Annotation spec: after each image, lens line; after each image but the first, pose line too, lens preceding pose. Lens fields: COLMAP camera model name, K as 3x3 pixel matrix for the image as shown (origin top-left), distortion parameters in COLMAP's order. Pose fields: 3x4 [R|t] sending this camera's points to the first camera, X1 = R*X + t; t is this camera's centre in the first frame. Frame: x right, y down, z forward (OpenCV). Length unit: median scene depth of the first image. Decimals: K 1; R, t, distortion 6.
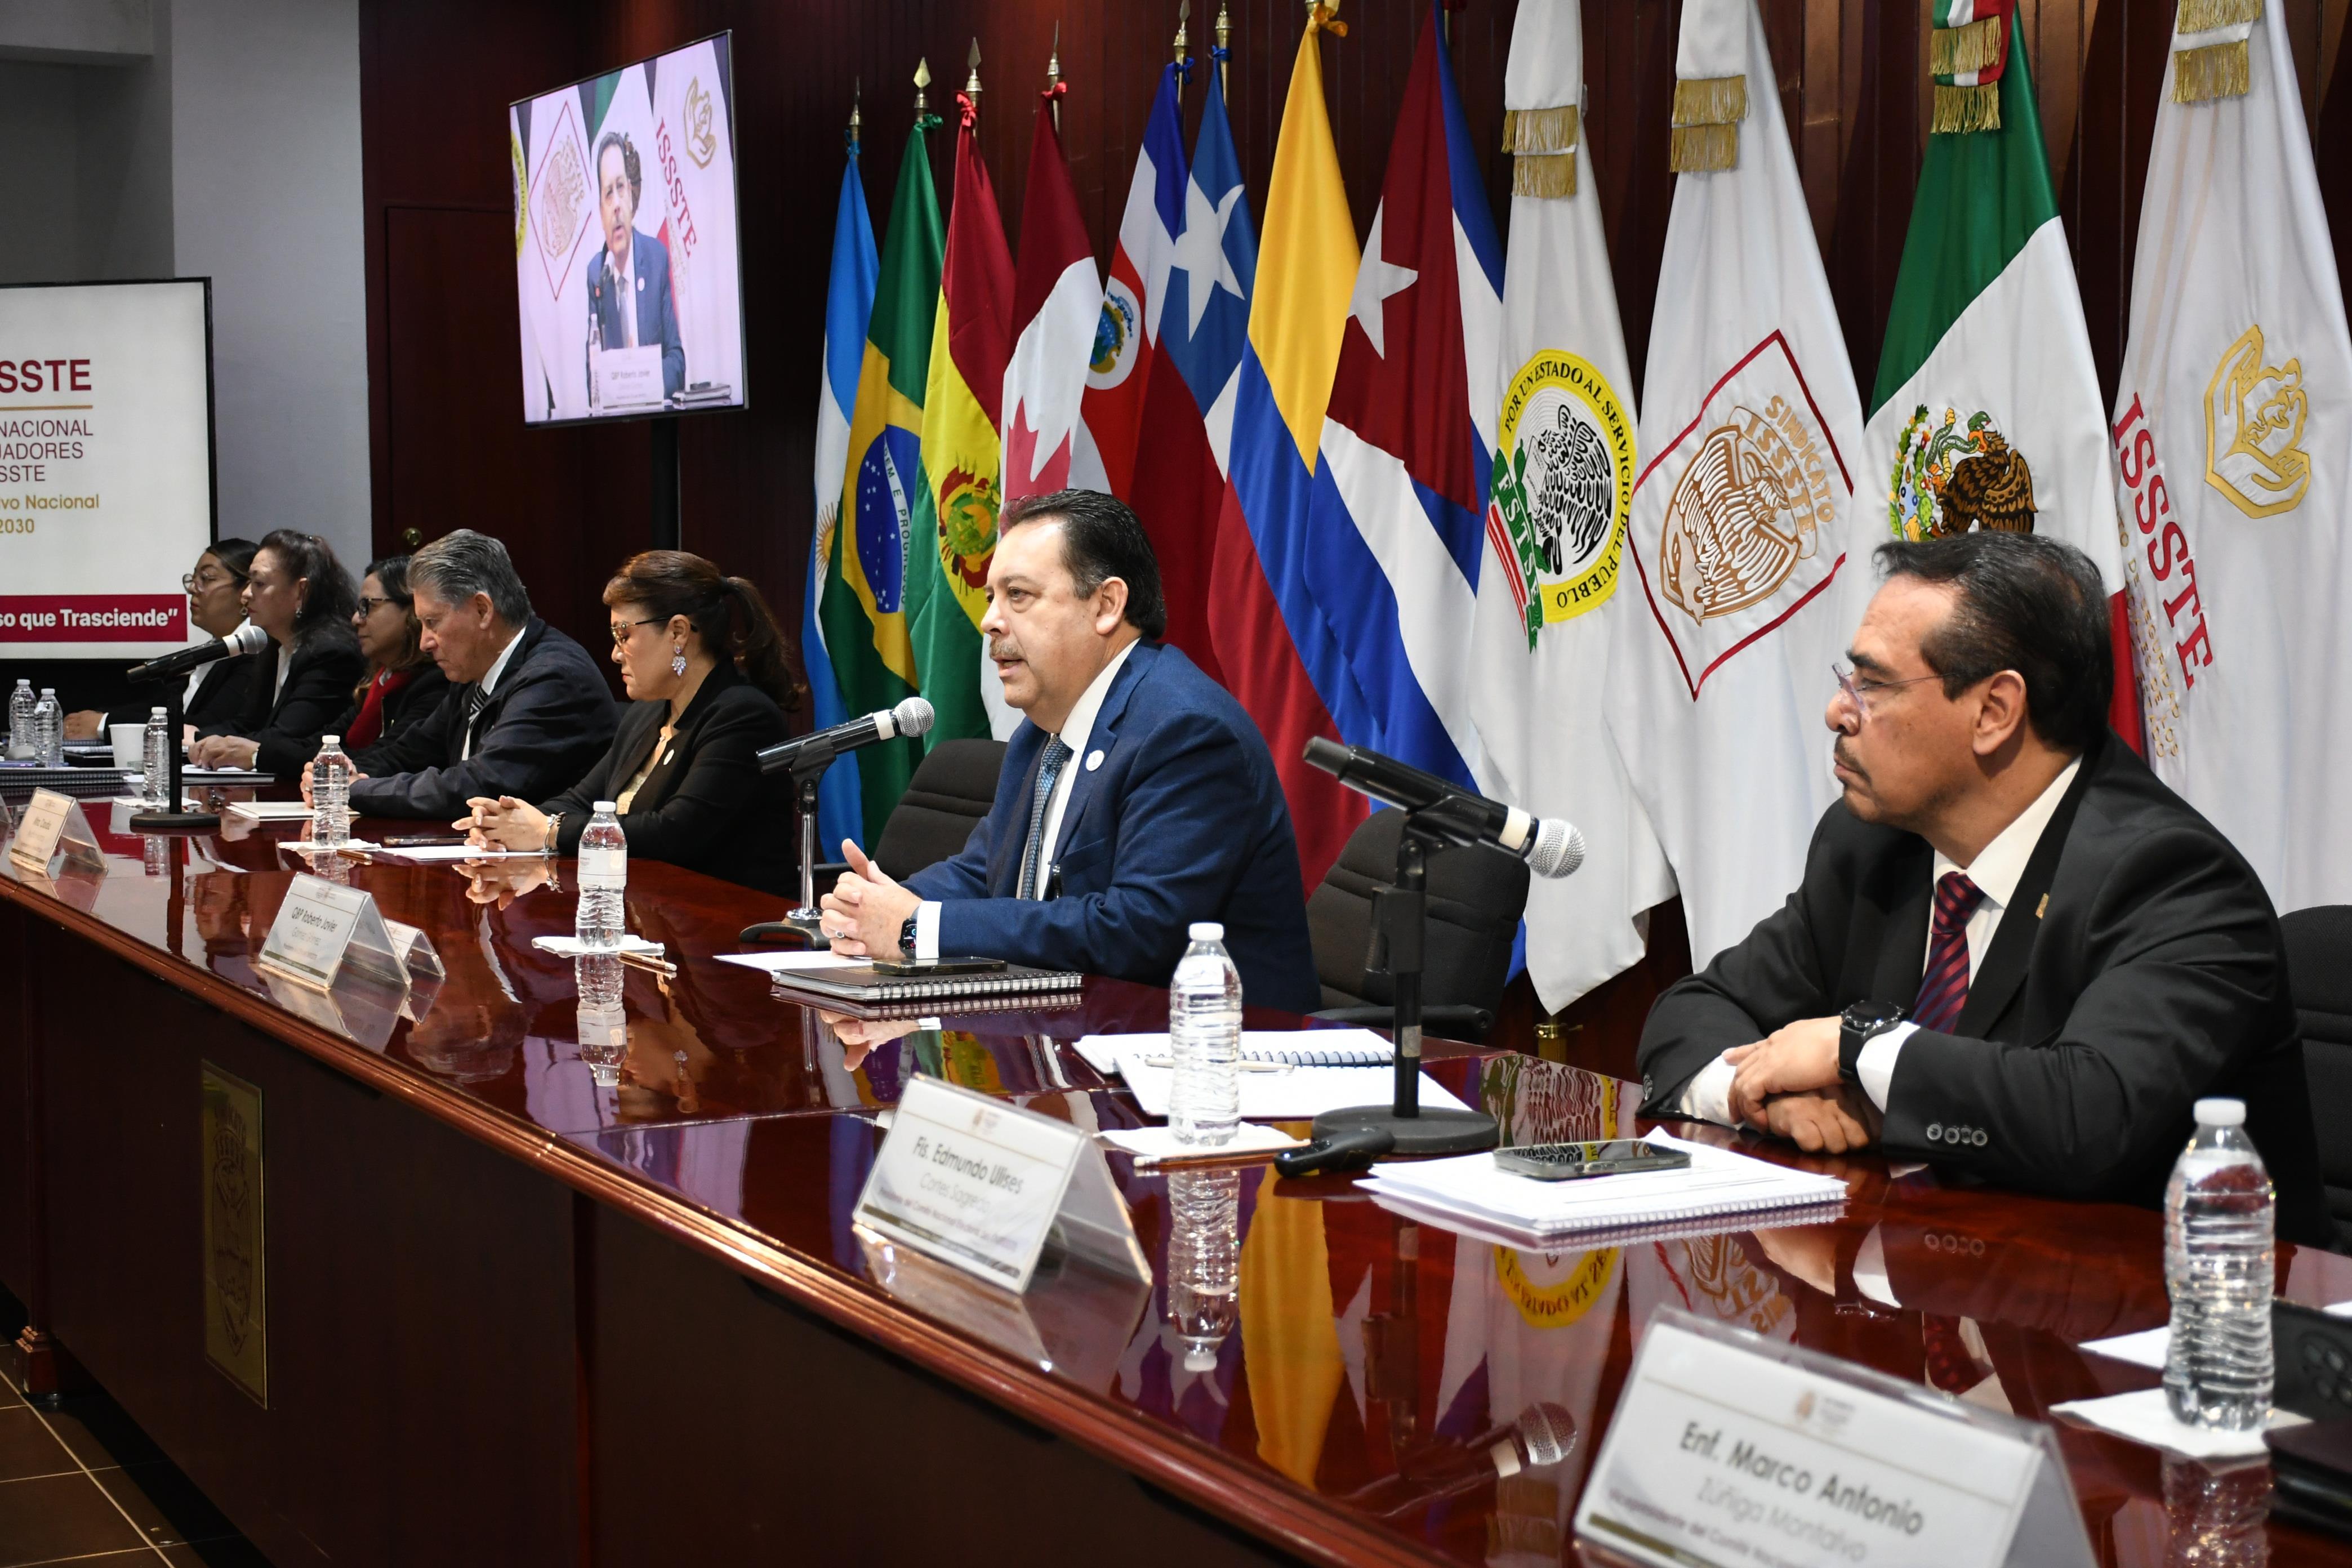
lens RADIAL K [[3485.3, 0, 1176.0], [0, 3485.3, 784.0], [0, 0, 1]] dist [-0.012453, -0.016773]
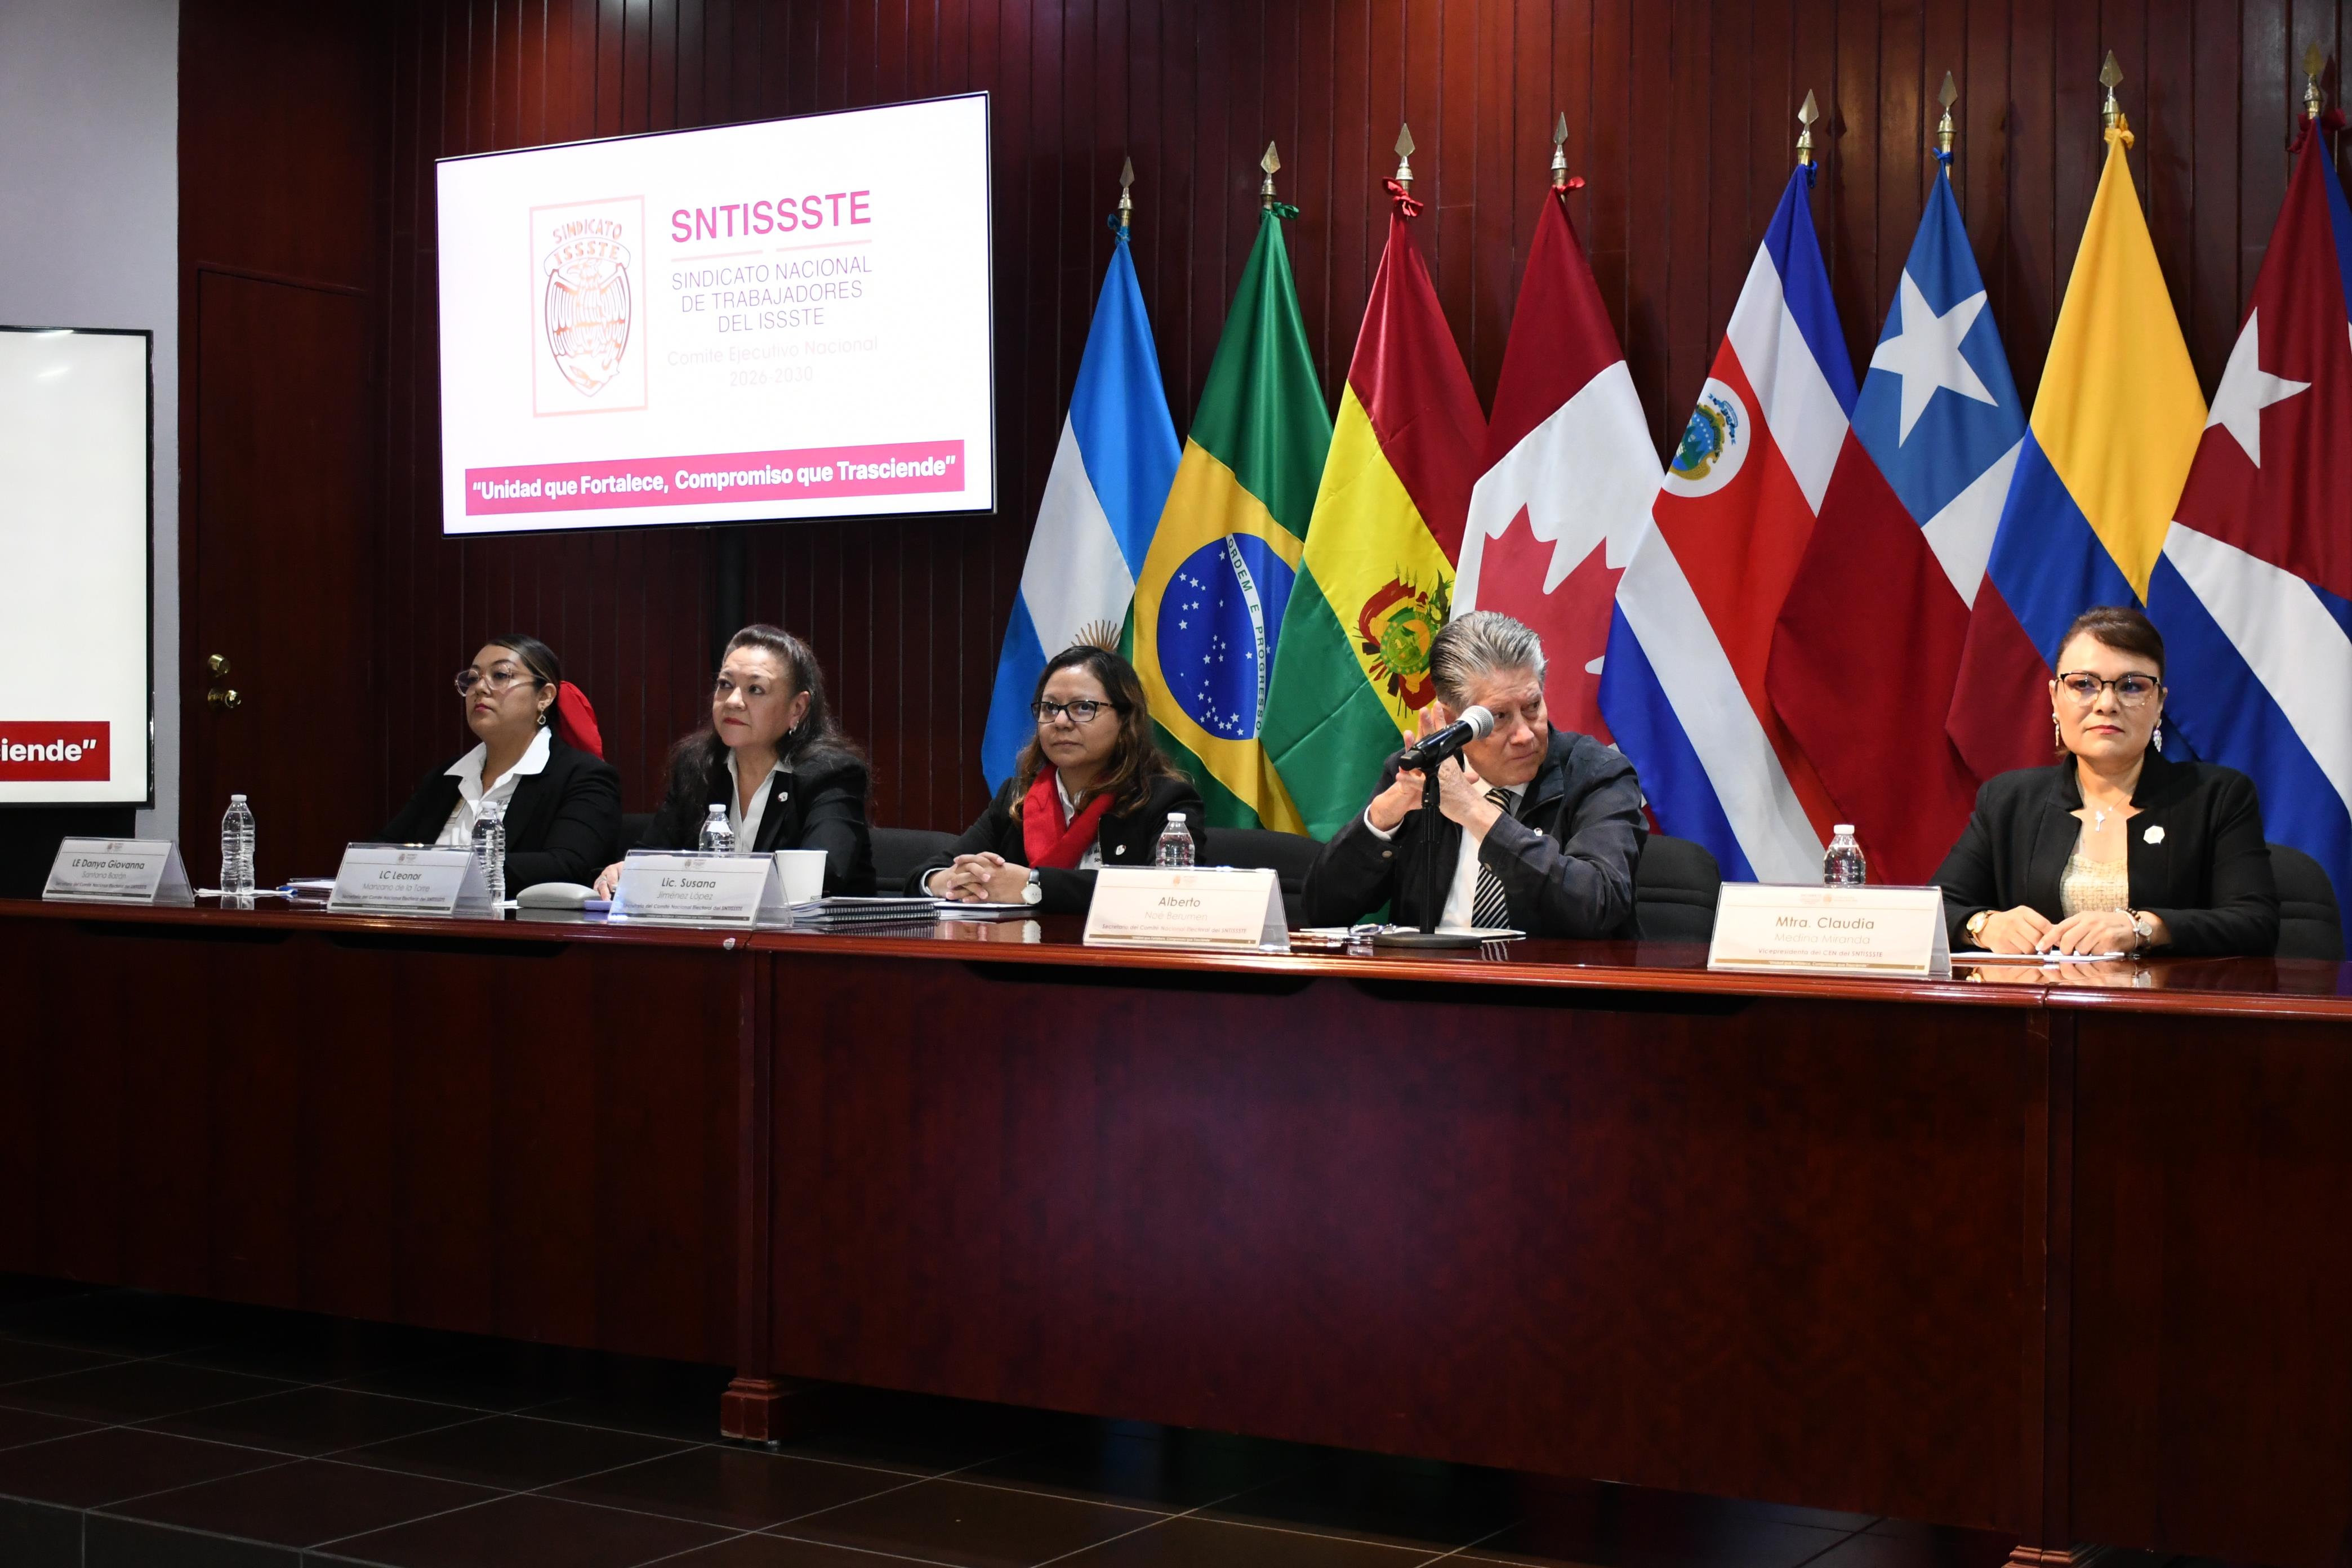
lens RADIAL K [[3309.0, 0, 1176.0], [0, 3309.0, 784.0], [0, 0, 1]] dist [-0.006055, -0.031840]
pose [[0.863795, 0.005550, 0.503814, -0.636316], [0.027459, 0.997935, -0.058073, 0.014625], [-0.503095, 0.063997, 0.861858, 0.315313]]
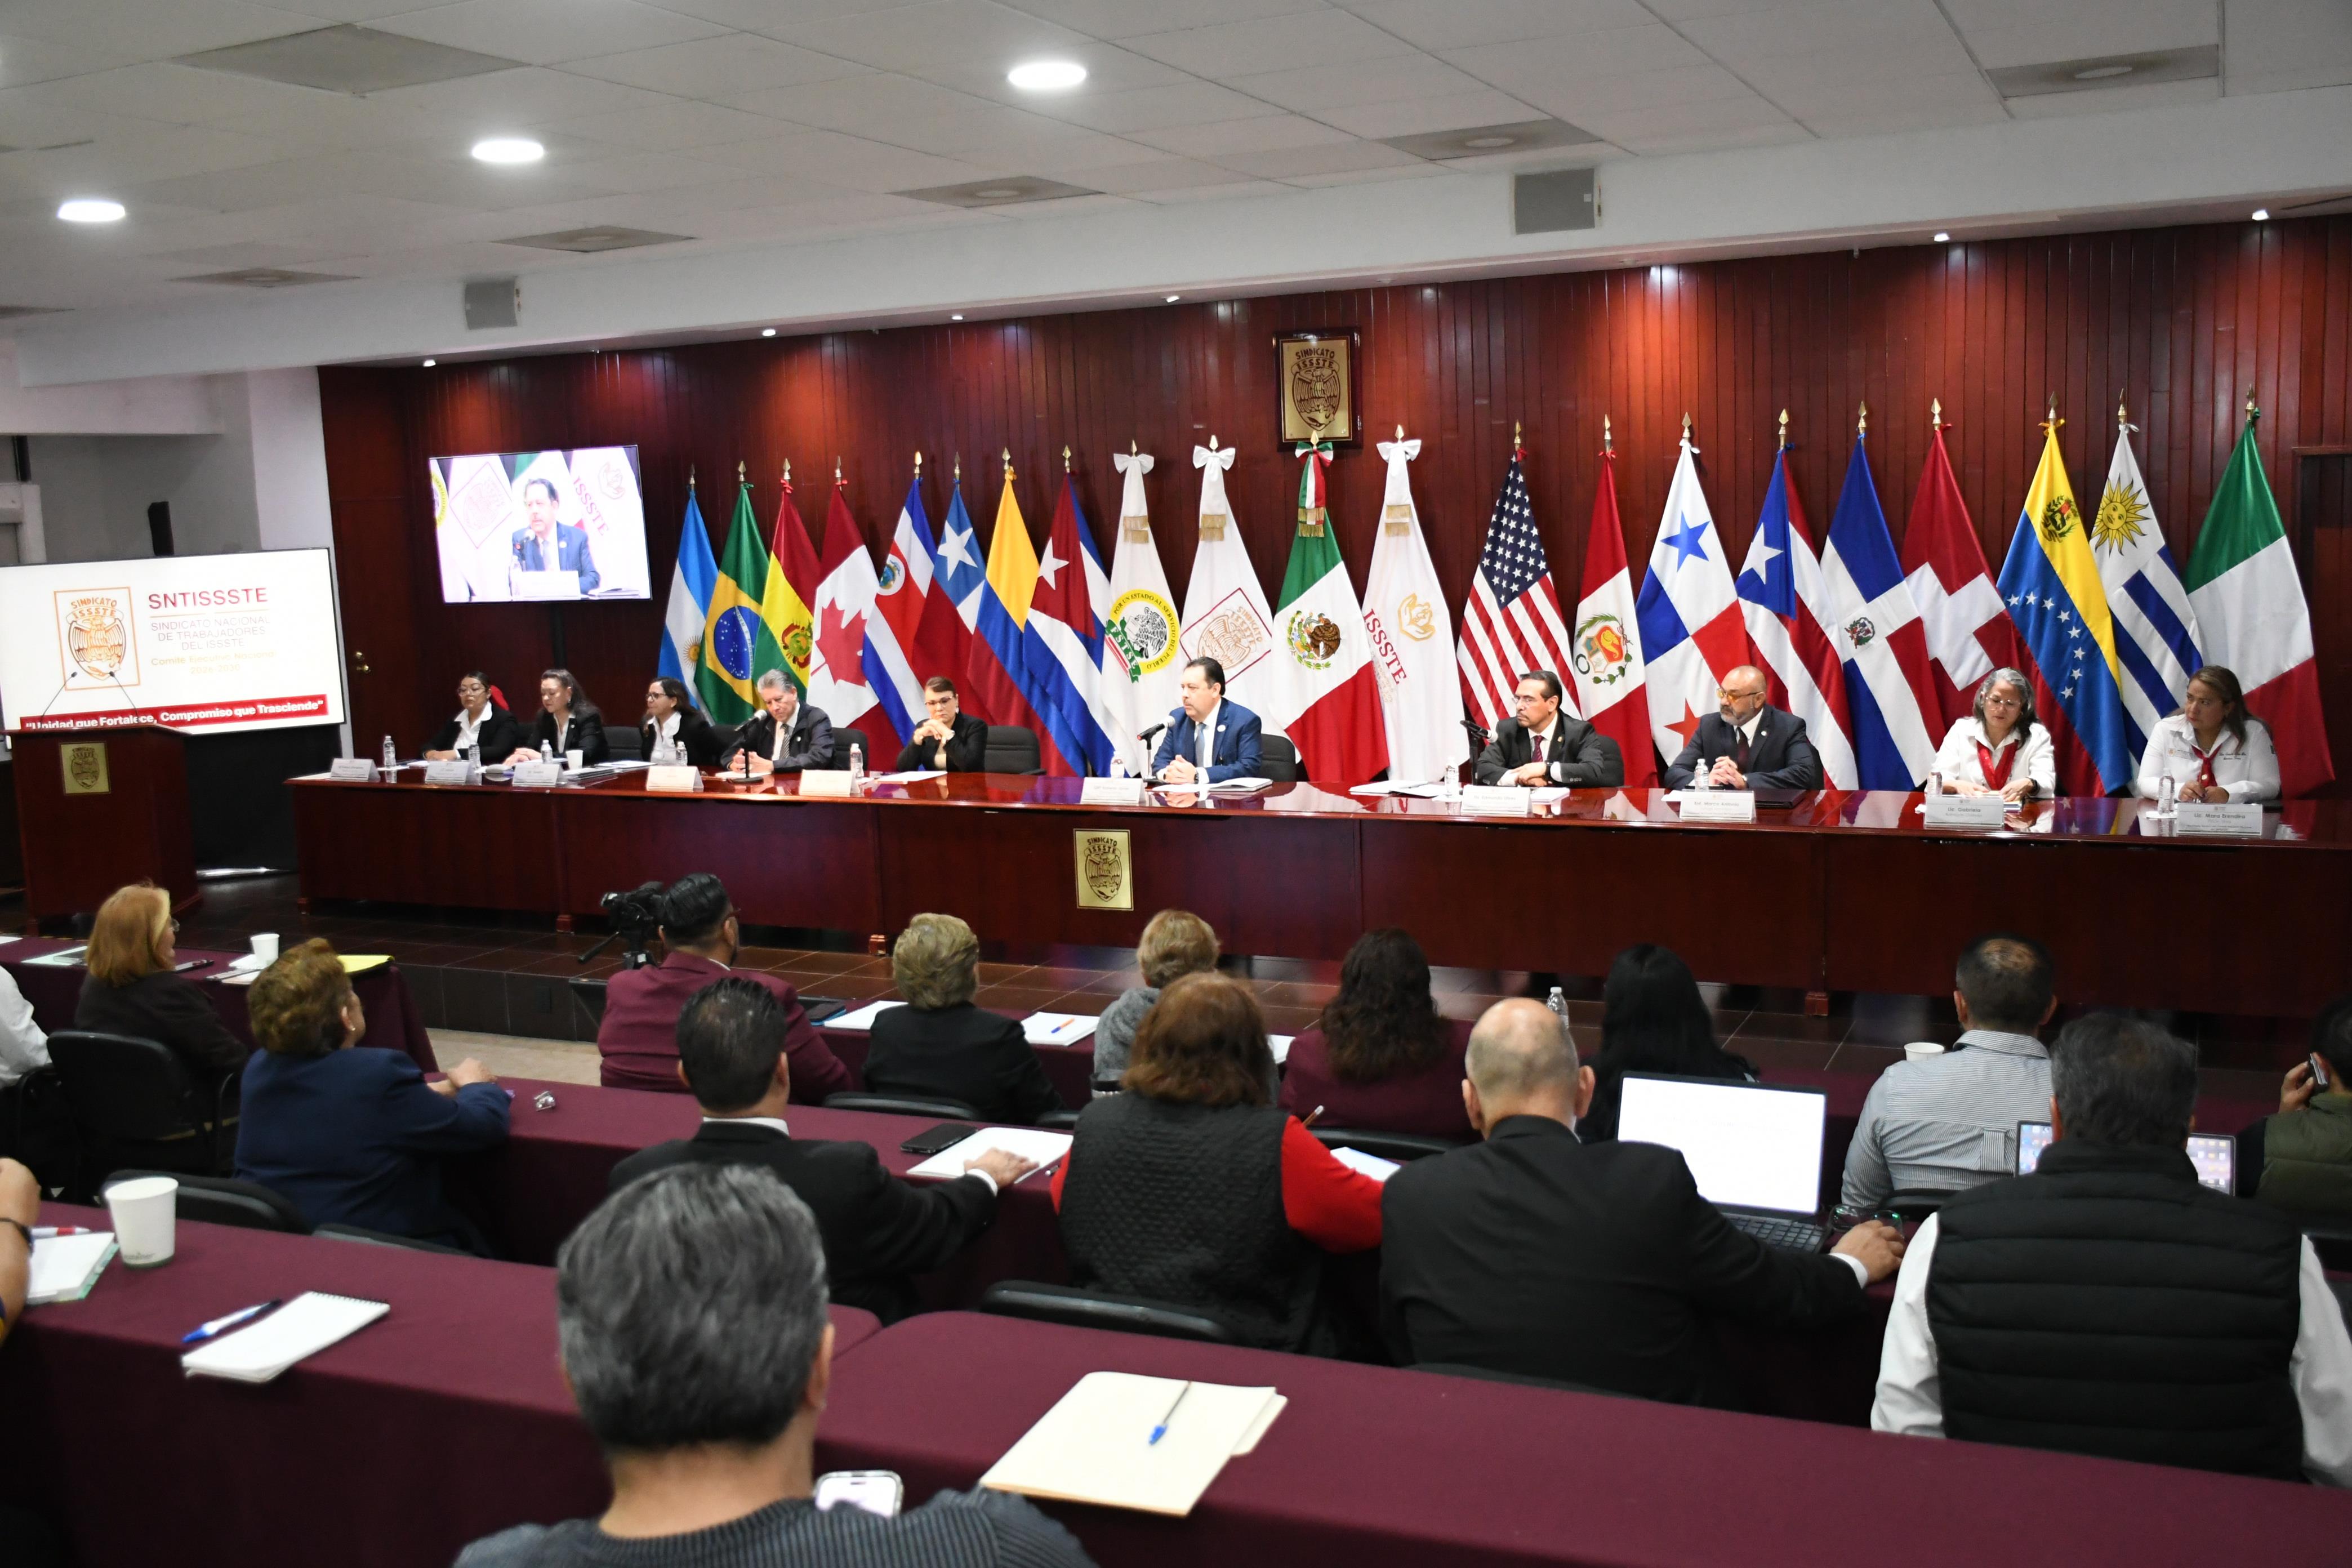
lens RADIAL K [[2295.4, 0, 1176.0], [0, 2295.4, 784.0], [0, 0, 1]] dist [-0.011942, -0.008332]
pose [[0.814082, -0.107674, 0.570680, -0.941671], [0.080585, 0.994100, 0.072607, -0.083126], [-0.575131, -0.013120, 0.817956, -0.654744]]
